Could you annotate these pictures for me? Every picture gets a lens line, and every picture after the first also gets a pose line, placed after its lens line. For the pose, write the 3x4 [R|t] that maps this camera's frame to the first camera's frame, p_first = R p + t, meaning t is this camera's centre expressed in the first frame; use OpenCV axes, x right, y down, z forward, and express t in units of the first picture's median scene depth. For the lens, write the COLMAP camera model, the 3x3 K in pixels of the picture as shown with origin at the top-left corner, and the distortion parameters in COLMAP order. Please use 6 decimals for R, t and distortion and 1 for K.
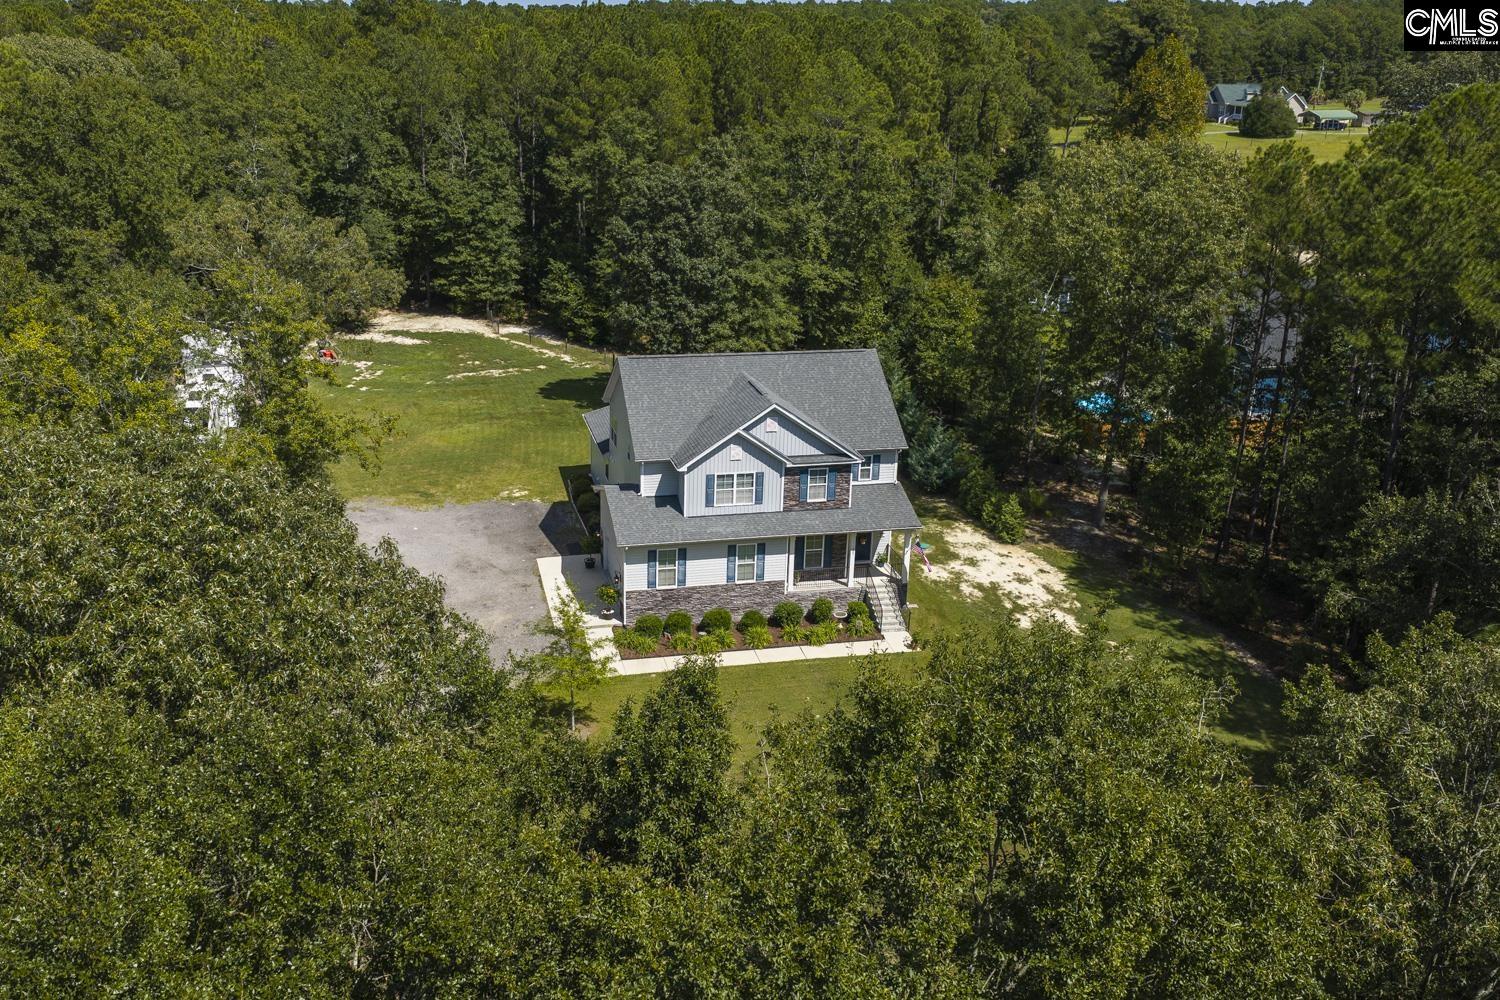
lens RADIAL K [[1315.7, 0, 723.4], [0, 1315.7, 497.8], [0, 0, 1]] dist [0.014352, -0.001116]
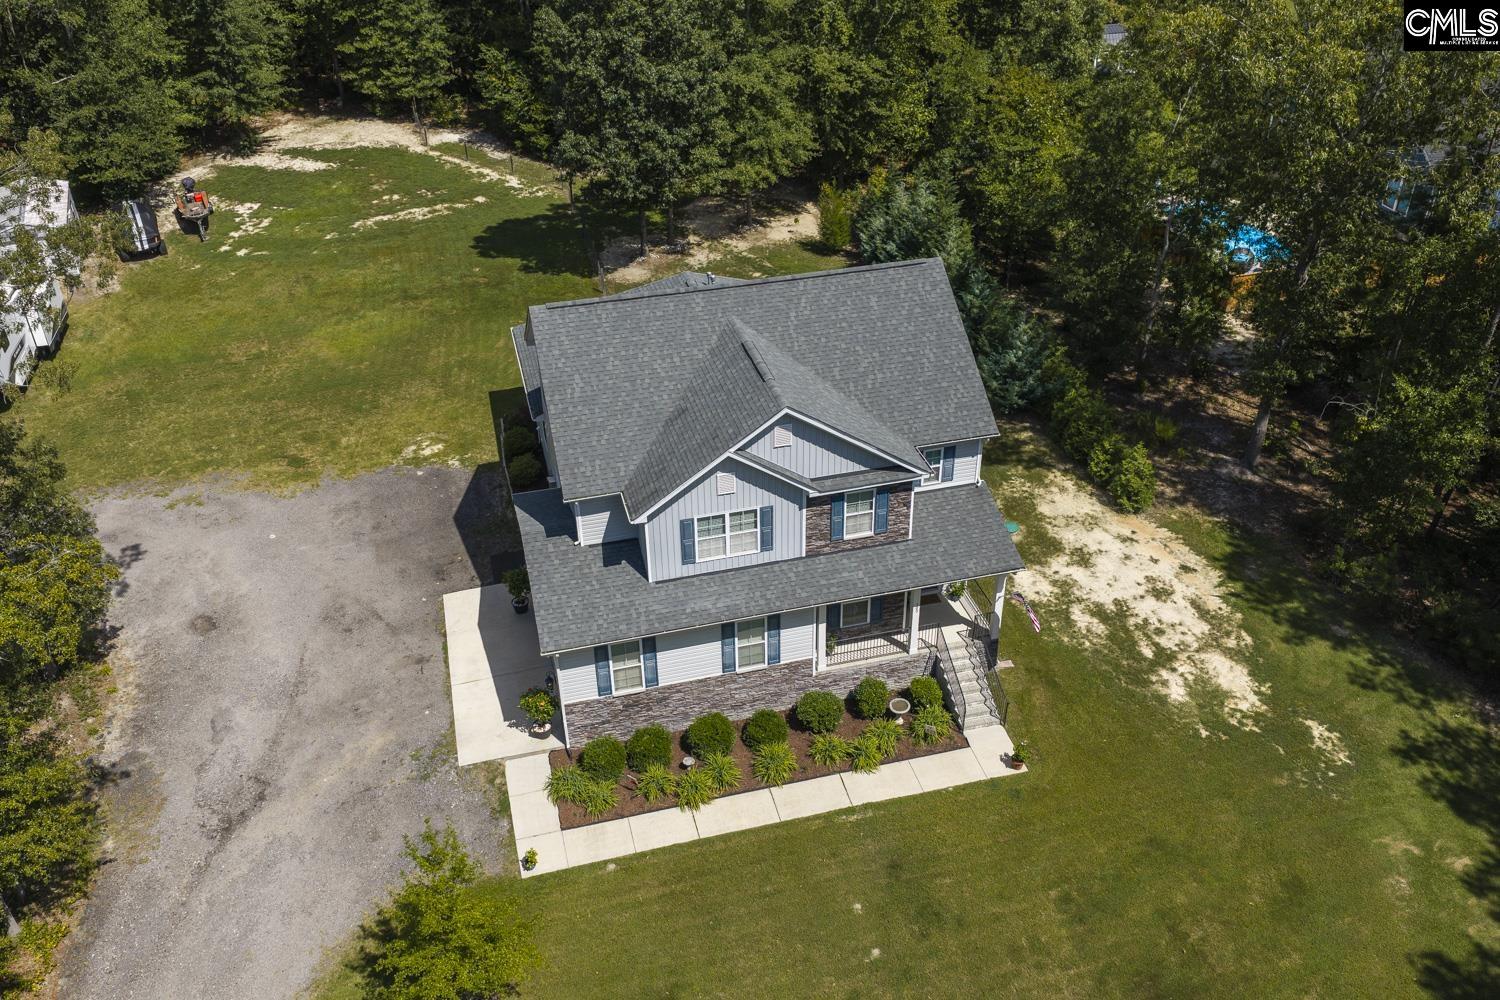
lens RADIAL K [[1242.2, 0, 746.5], [0, 1242.2, 496.8], [0, 0, 1]] dist [0.002661, -0.007531]
pose [[0.998847, -0.047826, -0.004047, 0.018140], [0.047427, 0.970526, 0.236285, -0.141219], [-0.007373, -0.236204, 0.971675, 0.375849]]
